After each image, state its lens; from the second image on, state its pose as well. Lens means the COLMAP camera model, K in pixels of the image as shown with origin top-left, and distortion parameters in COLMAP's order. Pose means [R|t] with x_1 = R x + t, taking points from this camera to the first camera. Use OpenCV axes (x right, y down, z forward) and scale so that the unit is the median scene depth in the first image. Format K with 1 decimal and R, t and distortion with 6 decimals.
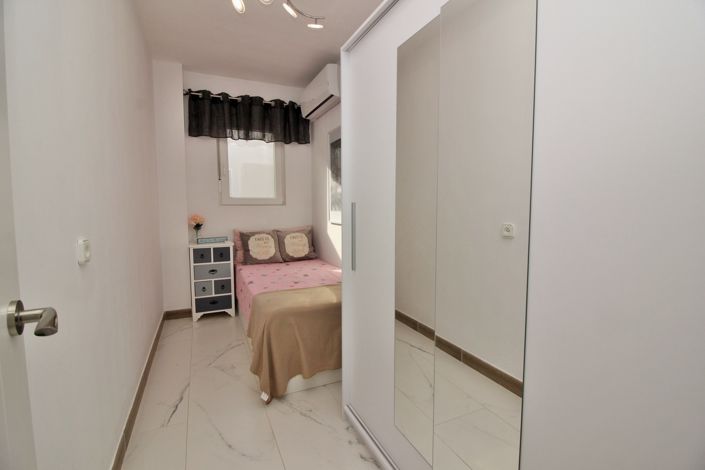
lens RADIAL K [[325.2, 0, 354.7], [0, 325.2, 228.0], [0, 0, 1]] dist [-0.004333, -0.000718]
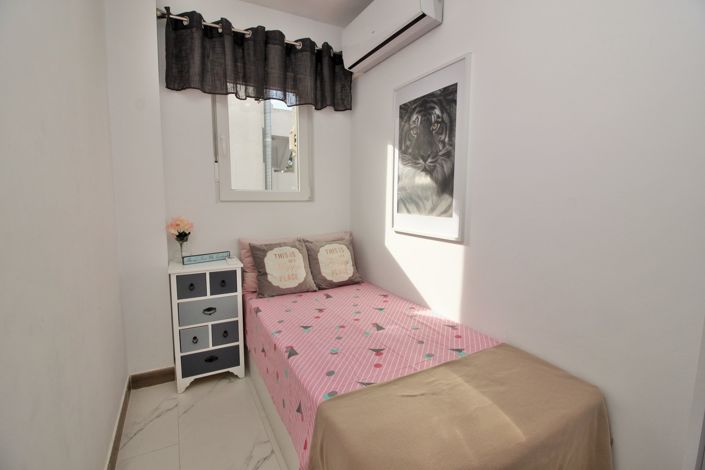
lens RADIAL K [[320.5, 0, 352.2], [0, 320.5, 229.5], [0, 0, 1]] dist [-0.013813, -0.000497]
pose [[0.998158, 0.003080, 0.060594, -0.193049], [-0.005045, 0.999466, 0.032292, -0.038348], [-0.060462, -0.032538, 0.997640, 0.365207]]
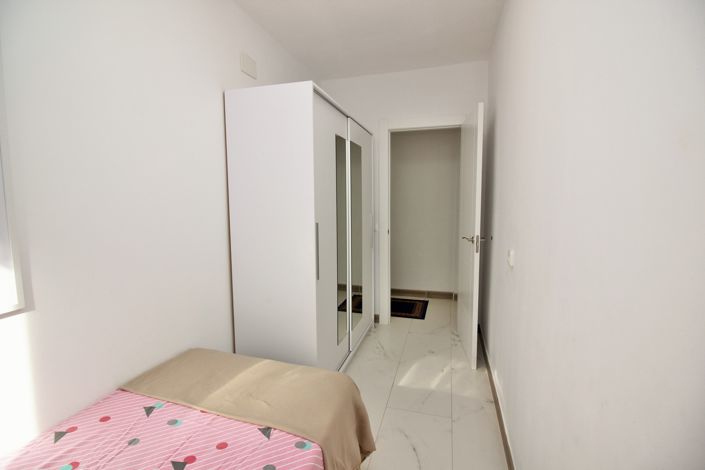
lens RADIAL K [[325.2, 0, 354.7], [0, 325.2, 228.0], [0, 0, 1]] dist [-0.004333, -0.000718]
pose [[-0.745047, -0.058818, 0.664413, -0.422250], [0.049562, 0.988469, 0.143082, -0.106546], [-0.665168, 0.139533, -0.733541, 0.842134]]
